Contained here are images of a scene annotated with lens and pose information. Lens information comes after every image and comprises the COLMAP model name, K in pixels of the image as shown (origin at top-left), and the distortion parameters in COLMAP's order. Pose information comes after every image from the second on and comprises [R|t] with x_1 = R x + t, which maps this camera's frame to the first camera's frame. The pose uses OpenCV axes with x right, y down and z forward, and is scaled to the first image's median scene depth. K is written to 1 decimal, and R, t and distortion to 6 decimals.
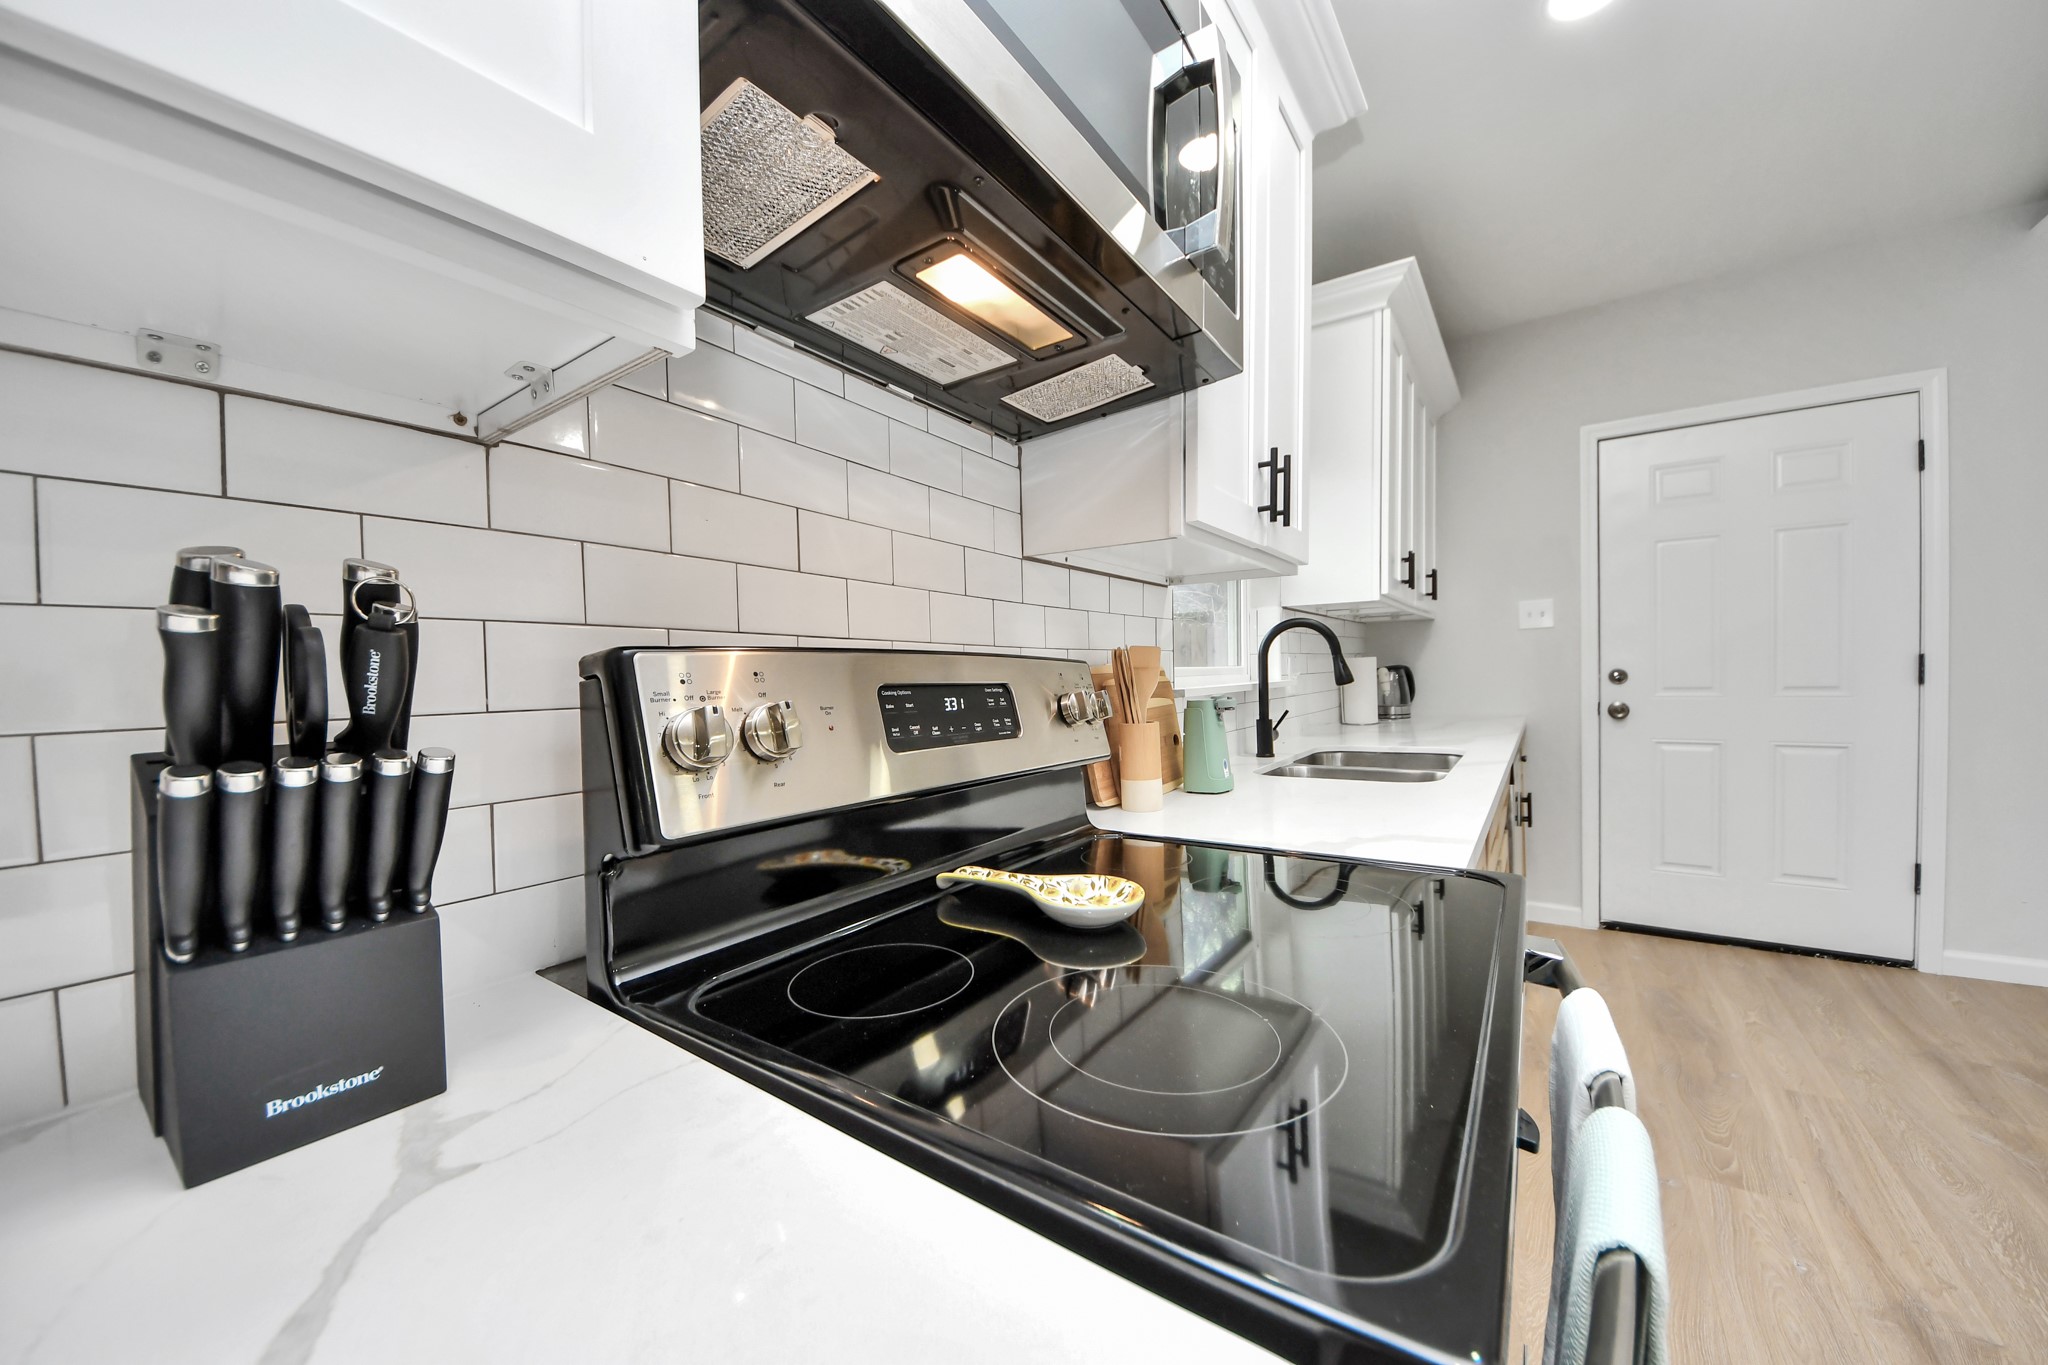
lens RADIAL K [[740.6, 0, 1021.6], [0, 740.6, 693.1], [0, 0, 1]] dist [0.019103, -0.012706]
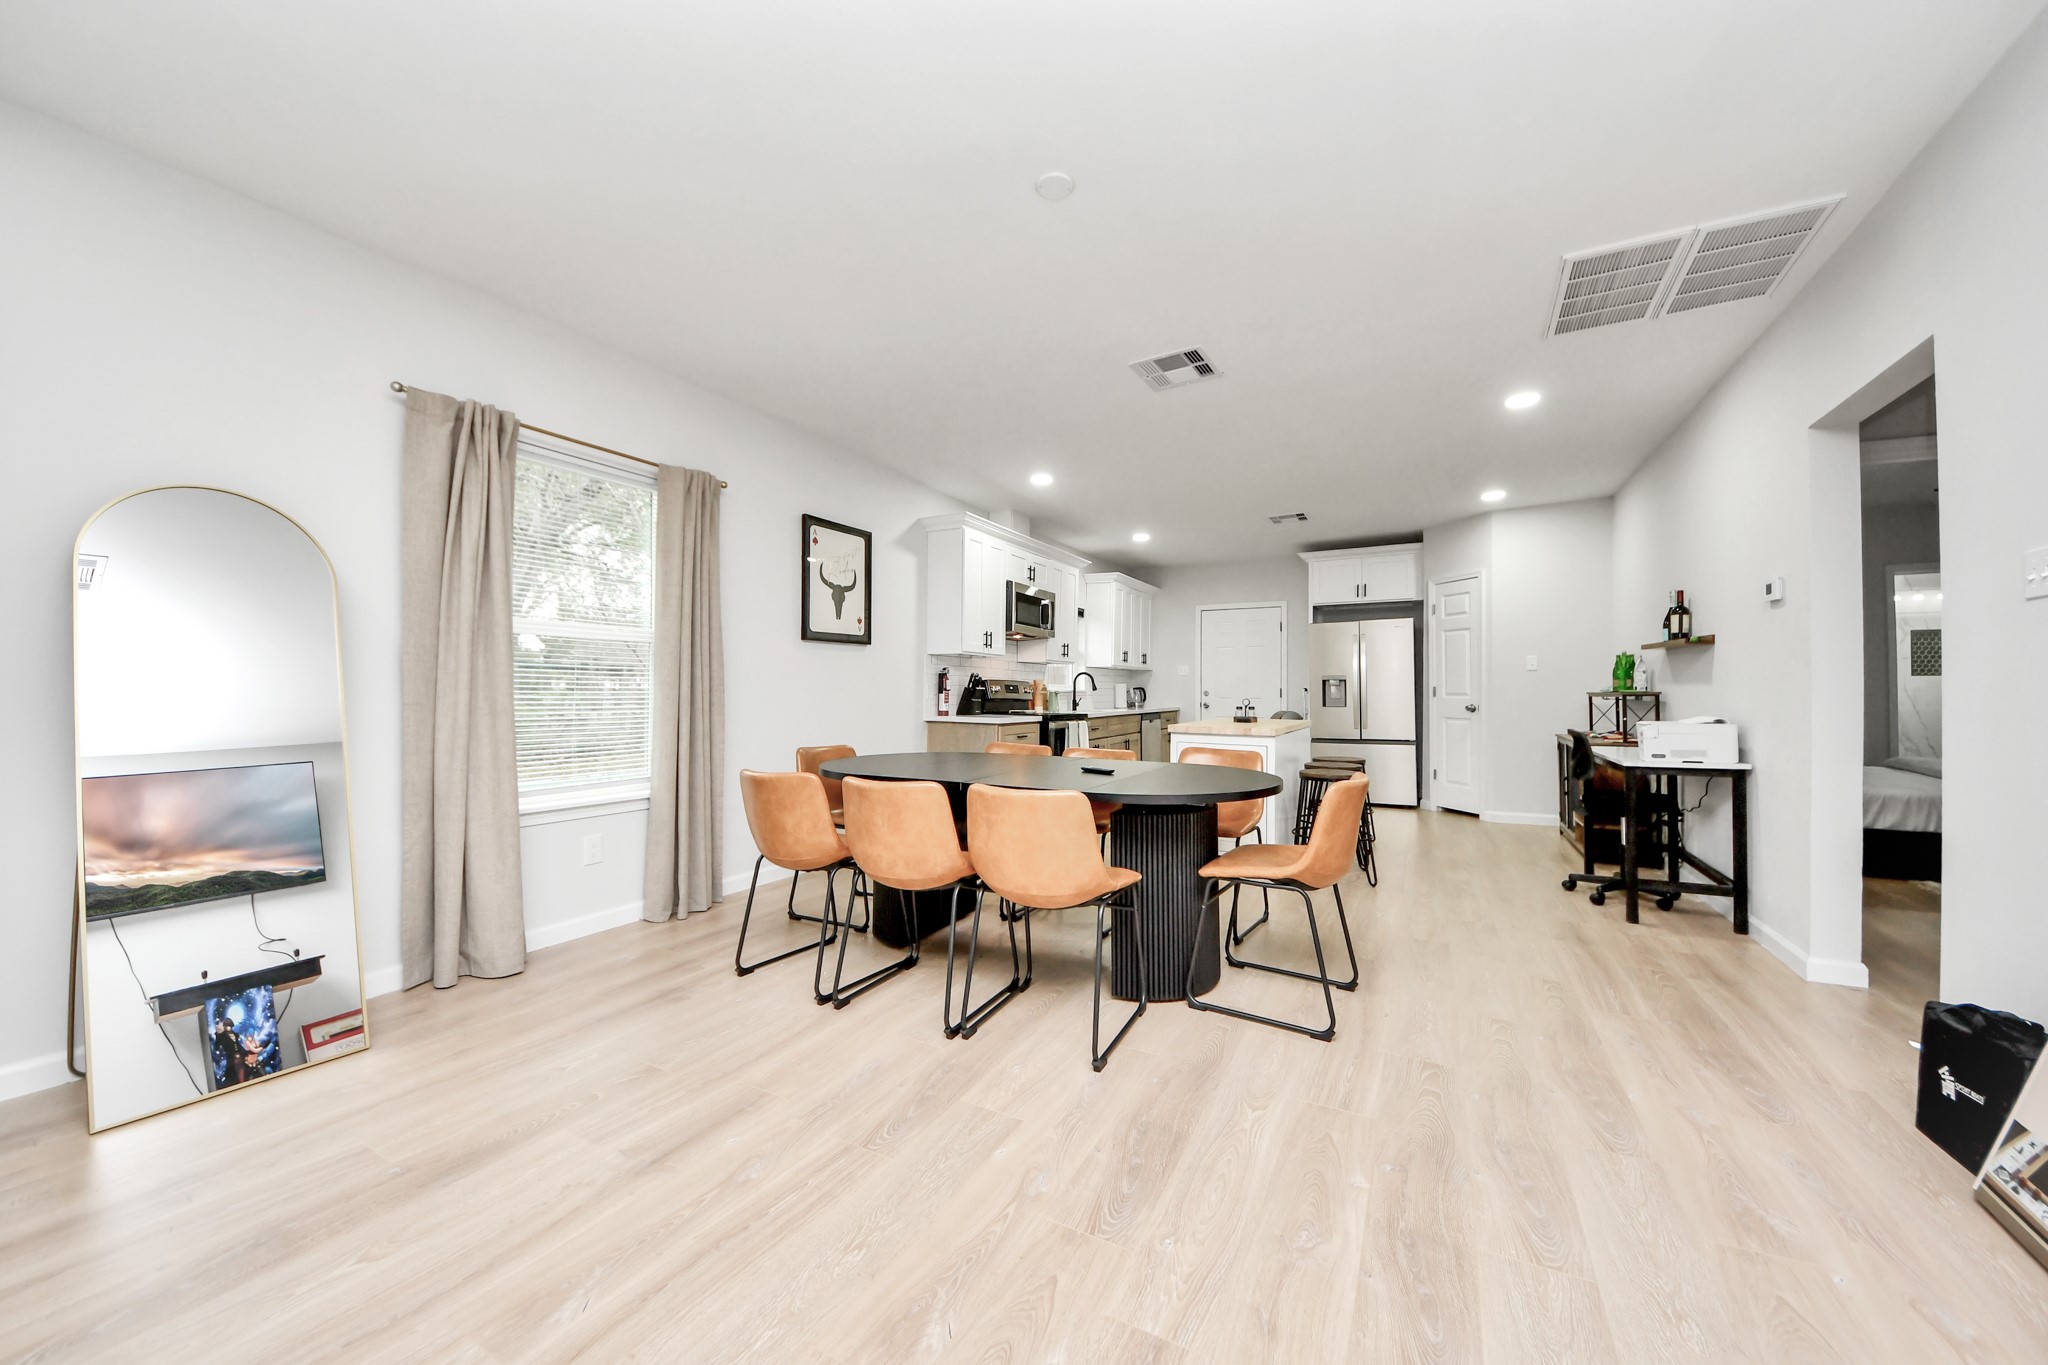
lens RADIAL K [[723.5, 0, 1029.6], [0, 723.5, 683.9], [0, 0, 1]] dist [0.017582, -0.011161]
pose [[0.993118, 0.030258, 0.113143, -0.275655], [-0.025861, 0.998860, -0.040133, 0.099310], [-0.114228, 0.036931, 0.992768, -2.350466]]
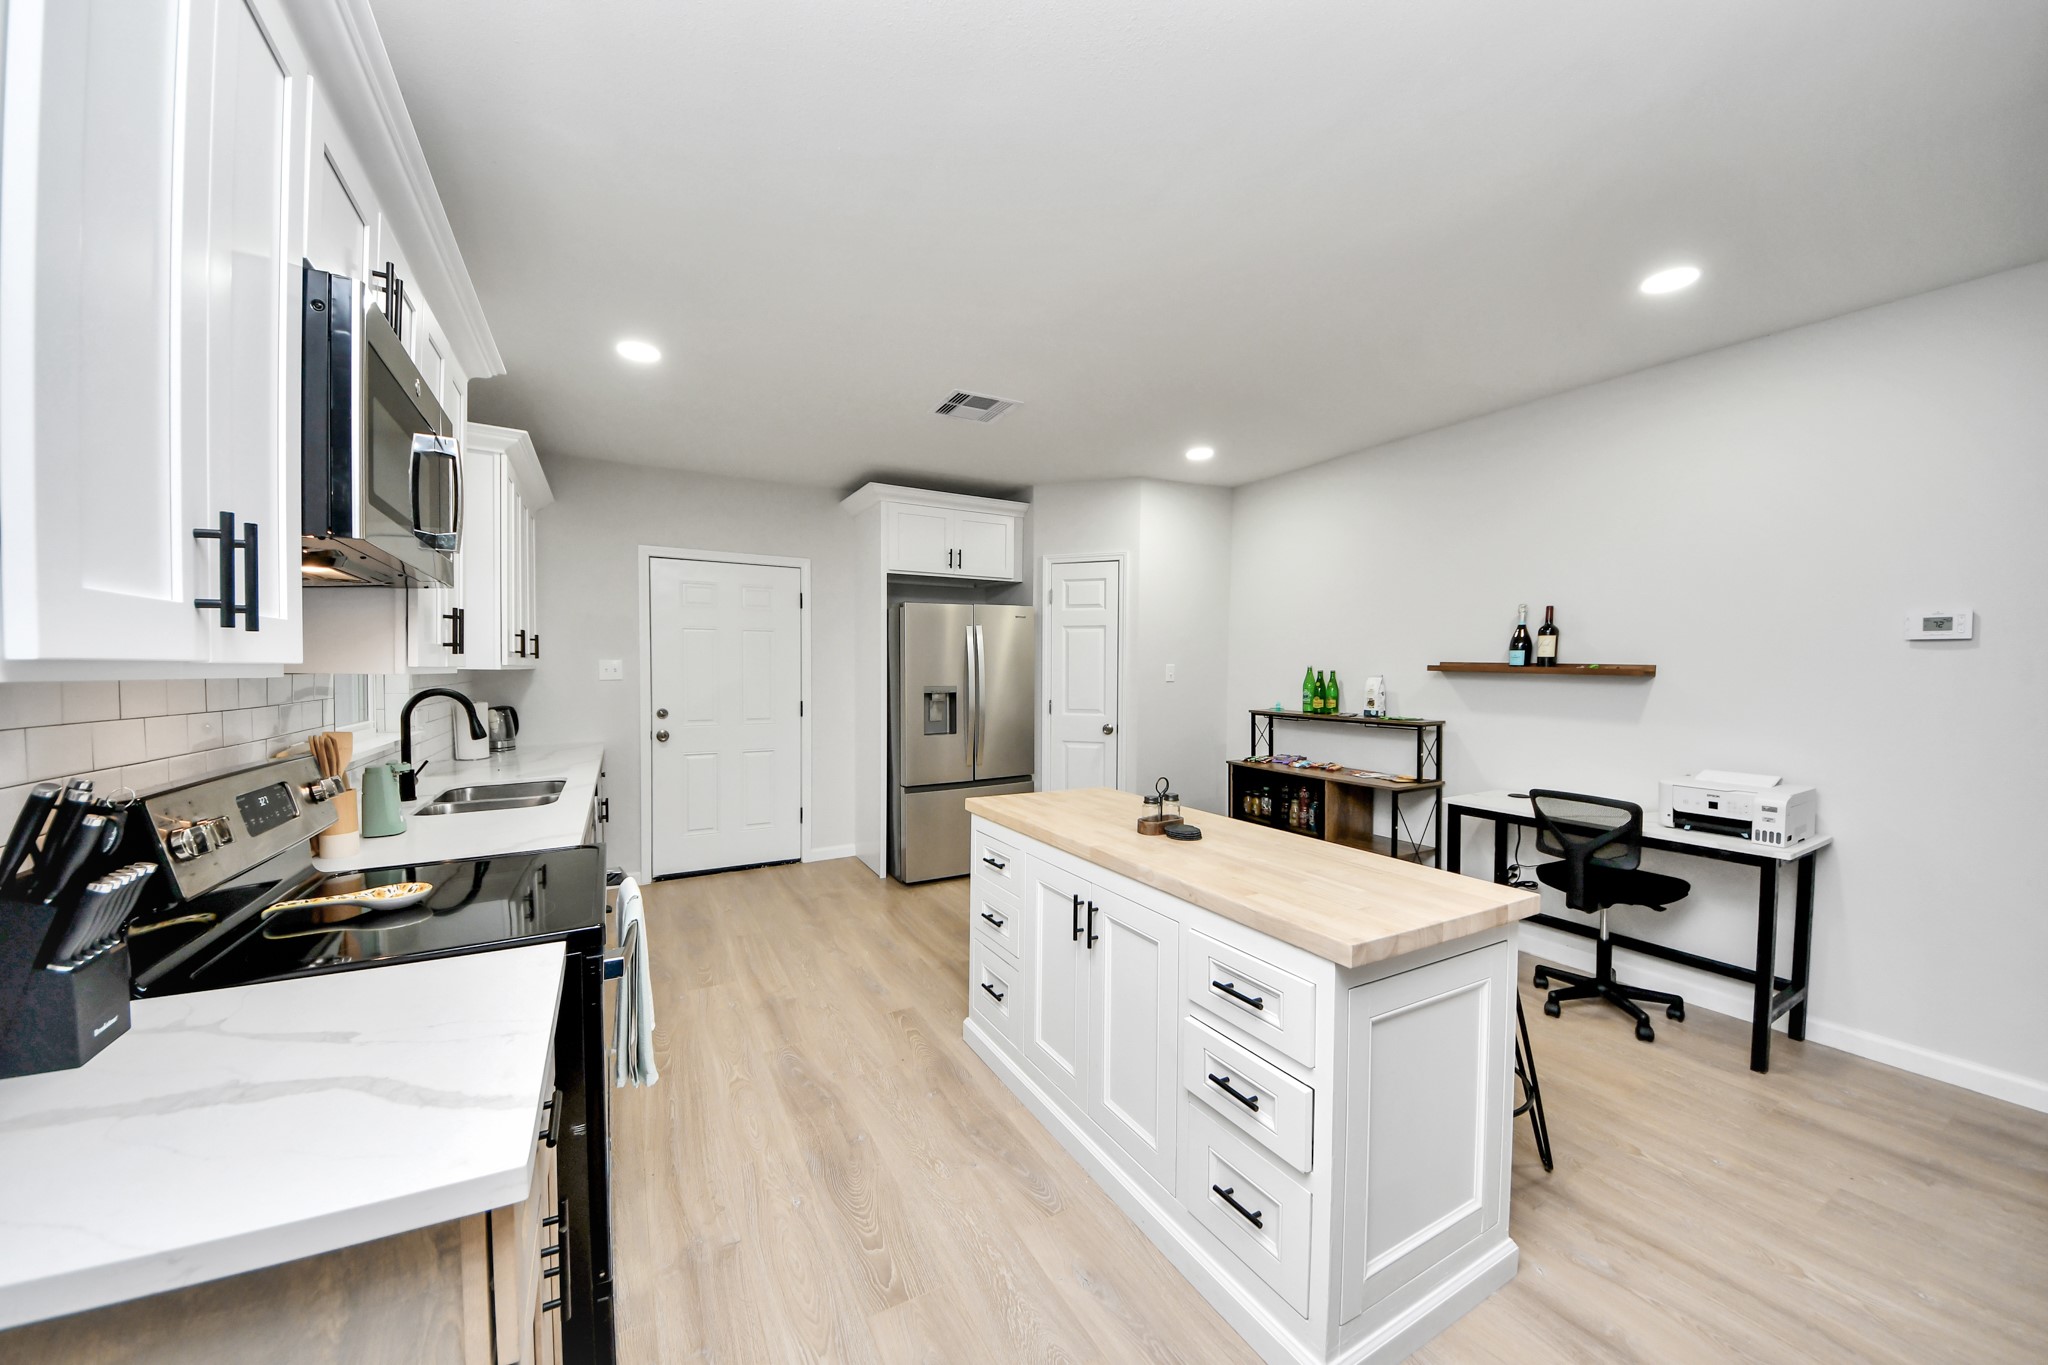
lens RADIAL K [[723.5, 0, 1029.6], [0, 723.5, 683.9], [0, 0, 1]] dist [0.017582, -0.011161]
pose [[0.428901, 0.005821, 0.903333, -0.308392], [0.010908, 0.999873, -0.011622, -0.078837], [-0.903286, 0.014838, 0.428783, -0.441784]]
